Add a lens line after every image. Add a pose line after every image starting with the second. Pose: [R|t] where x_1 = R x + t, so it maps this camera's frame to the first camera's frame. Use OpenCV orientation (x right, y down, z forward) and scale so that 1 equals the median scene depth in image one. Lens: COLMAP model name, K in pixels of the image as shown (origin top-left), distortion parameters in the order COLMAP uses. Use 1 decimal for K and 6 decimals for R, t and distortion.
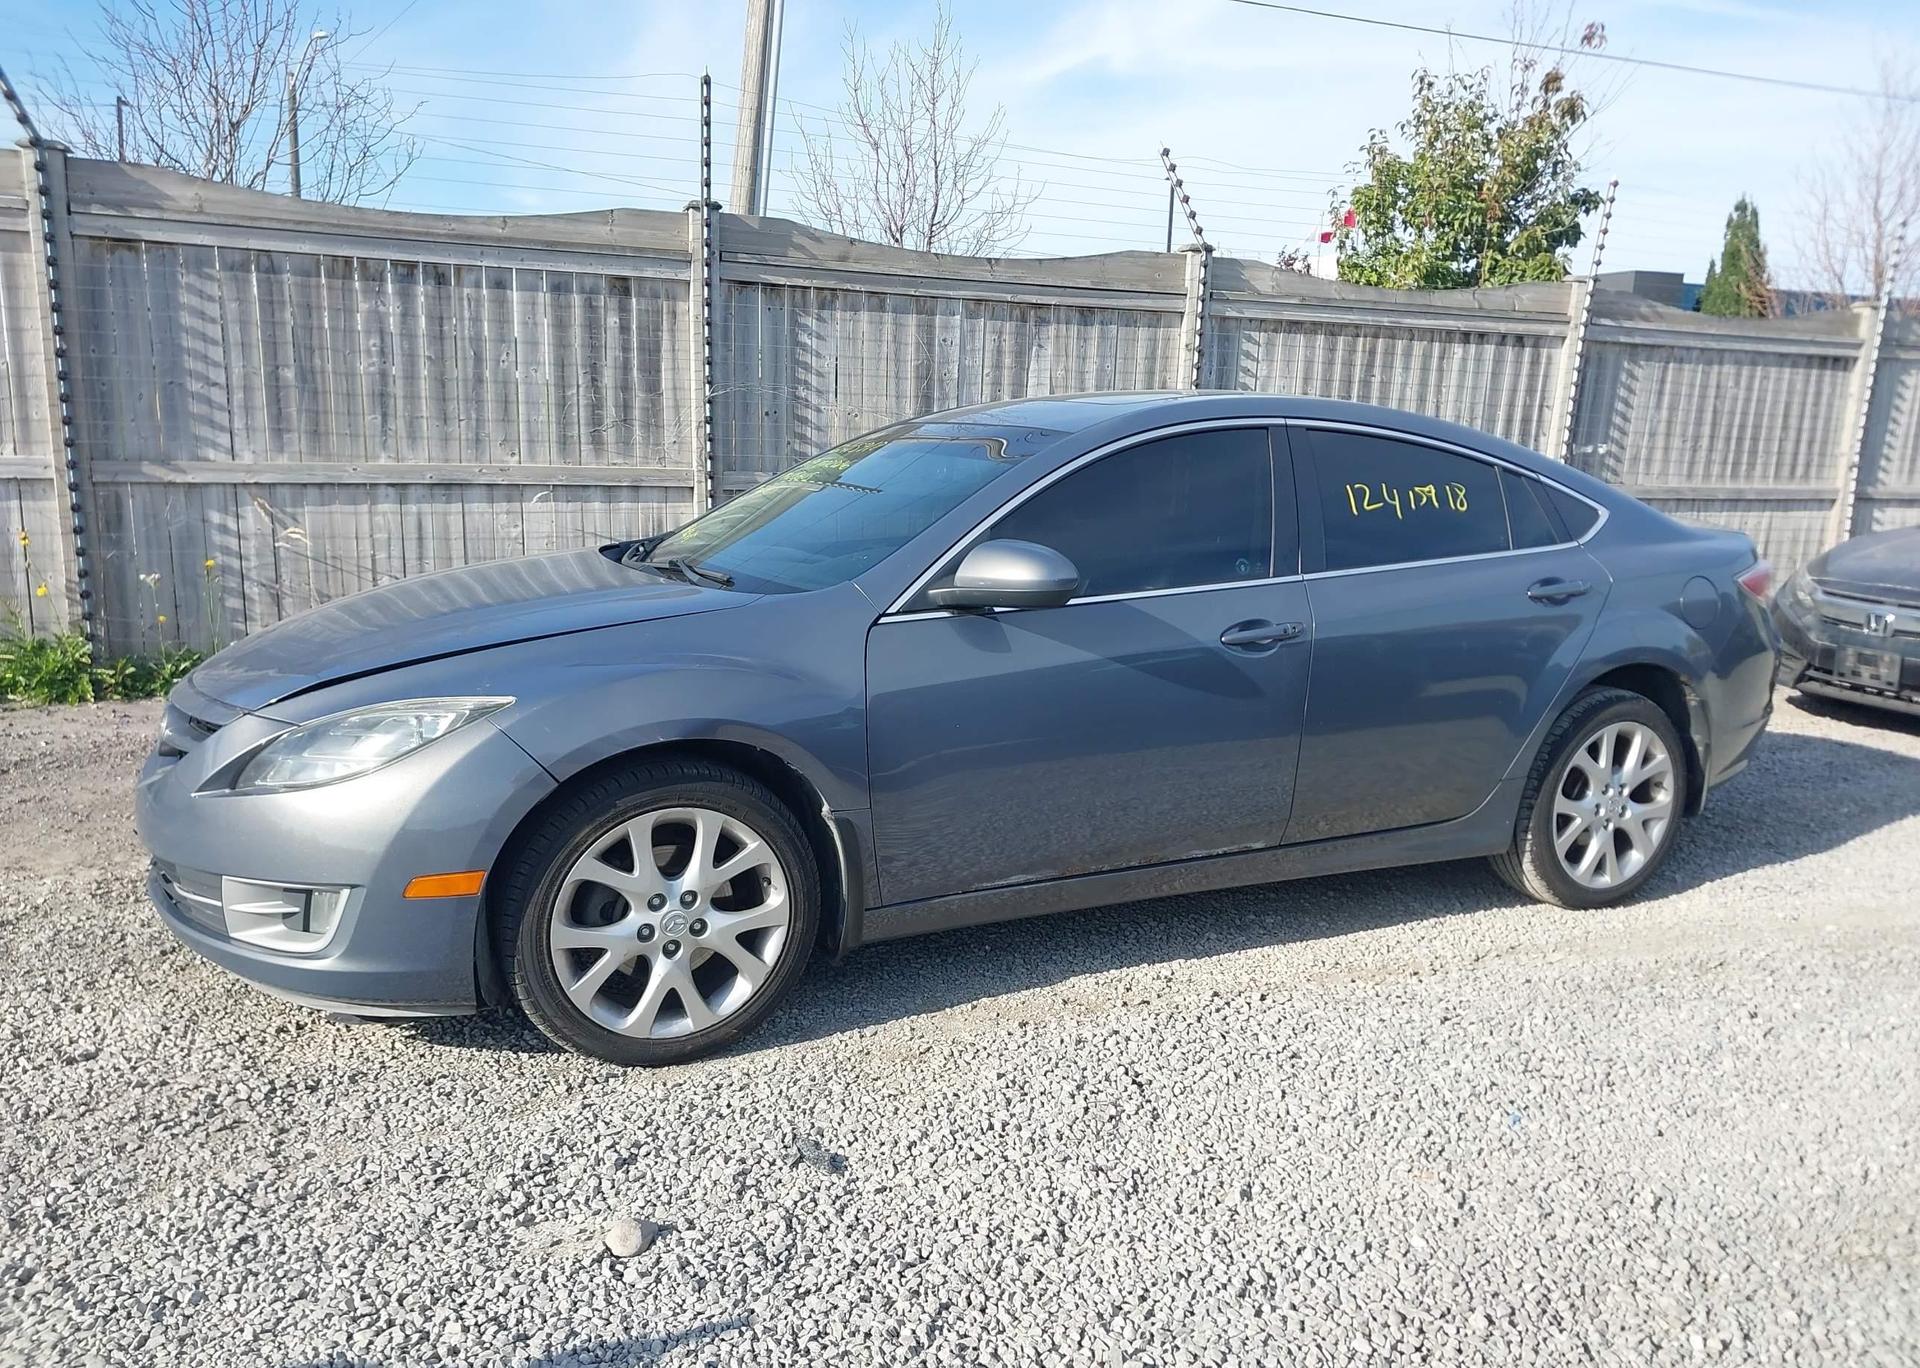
lens RADIAL K [[1469.9, 0, 973.2], [0, 1469.9, 754.0], [0, 0, 1]] dist [0.017572, -0.022430]
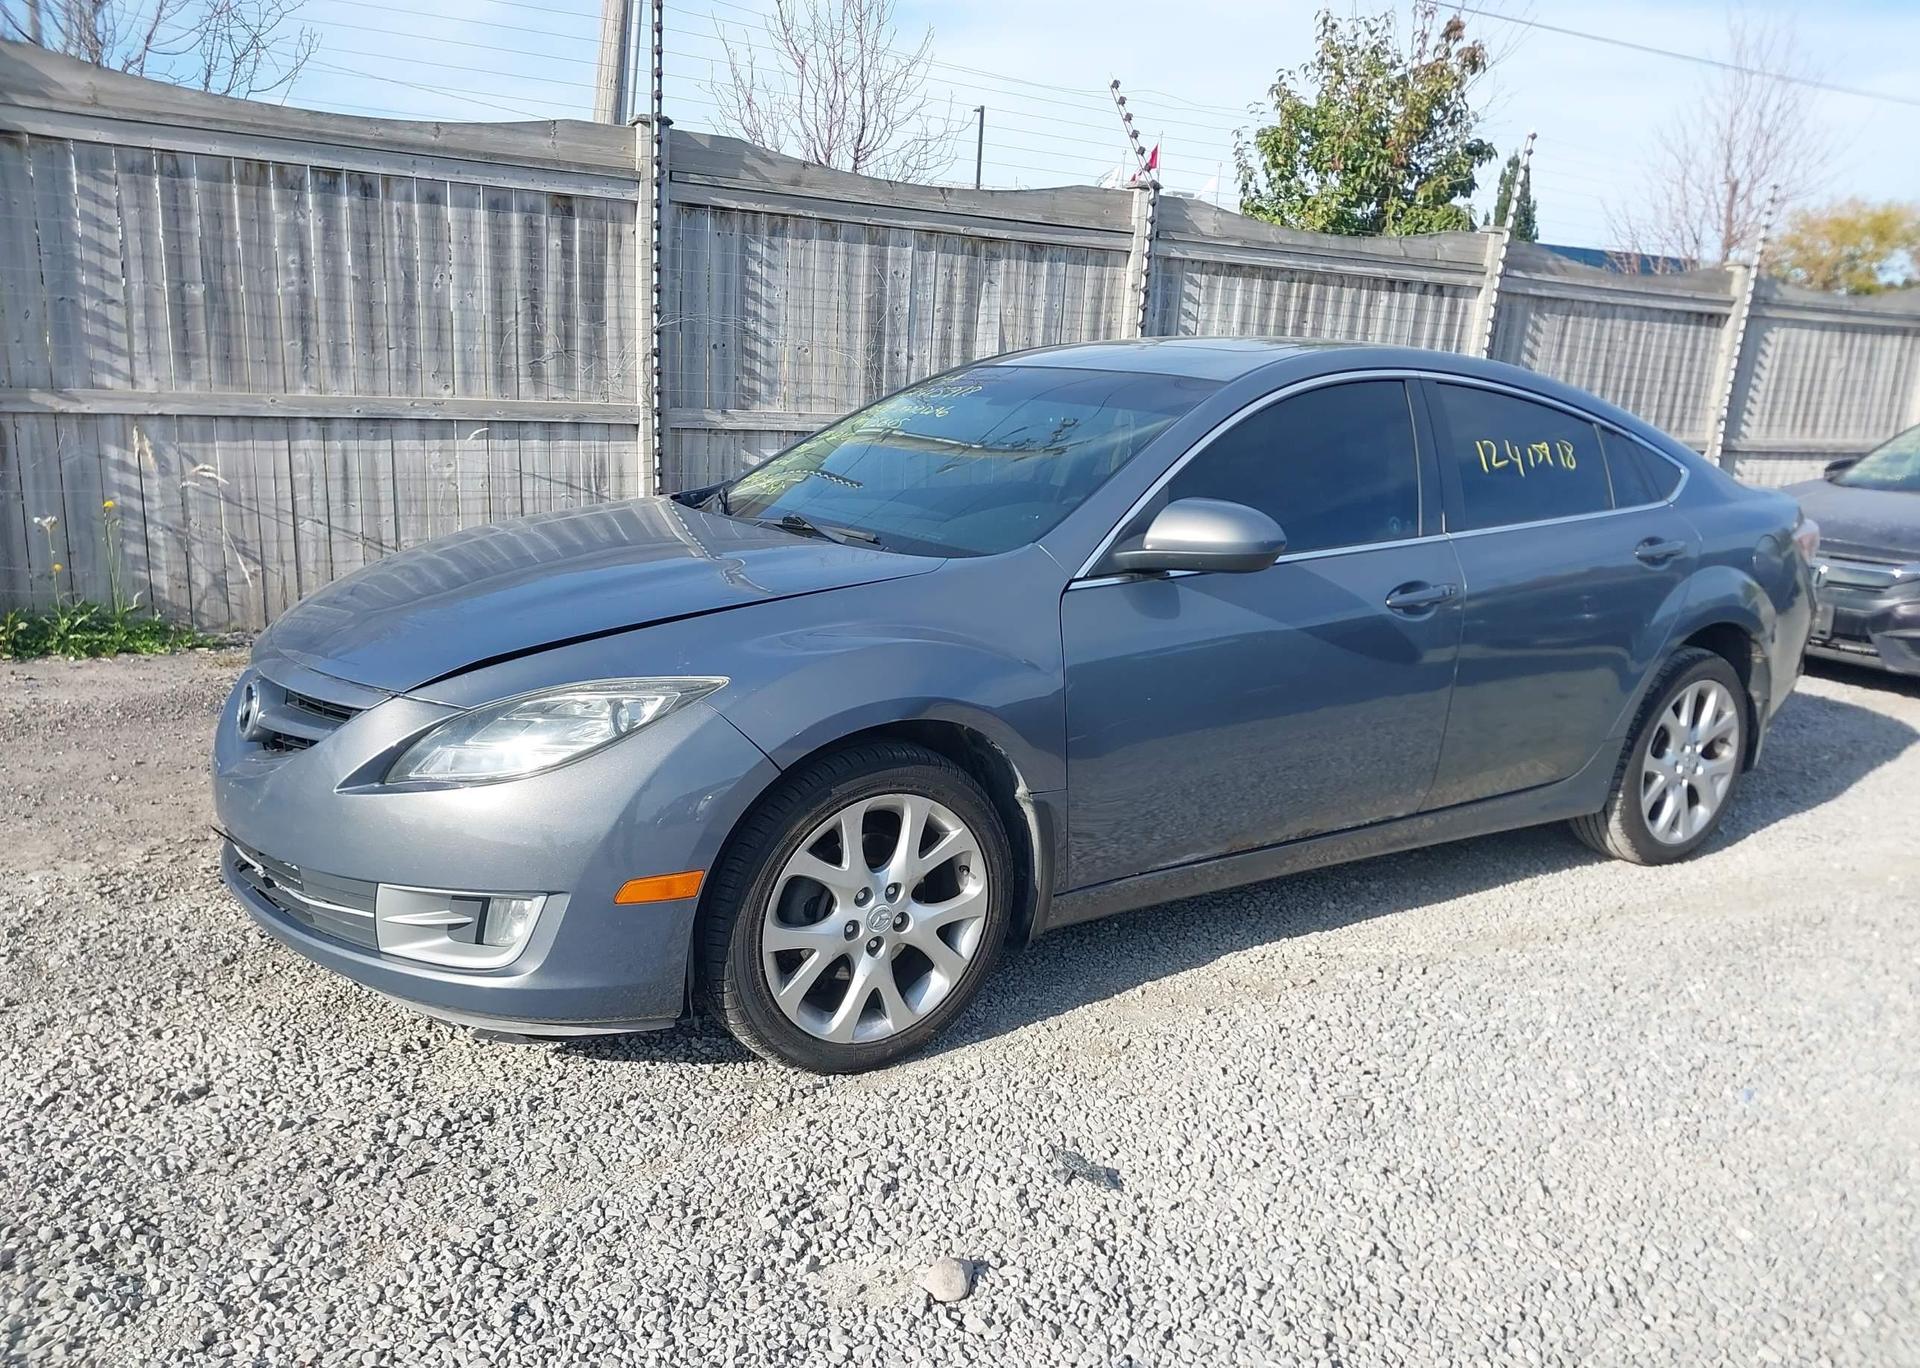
lens RADIAL K [[1469.9, 0, 969.3], [0, 1469.9, 751.2], [0, 0, 1]] dist [0.017572, -0.022430]
pose [[0.990739, -0.014701, 0.134982, -0.125652], [0.009211, 0.999108, 0.041201, -0.012488], [-0.135467, -0.039576, 0.989991, 0.042328]]
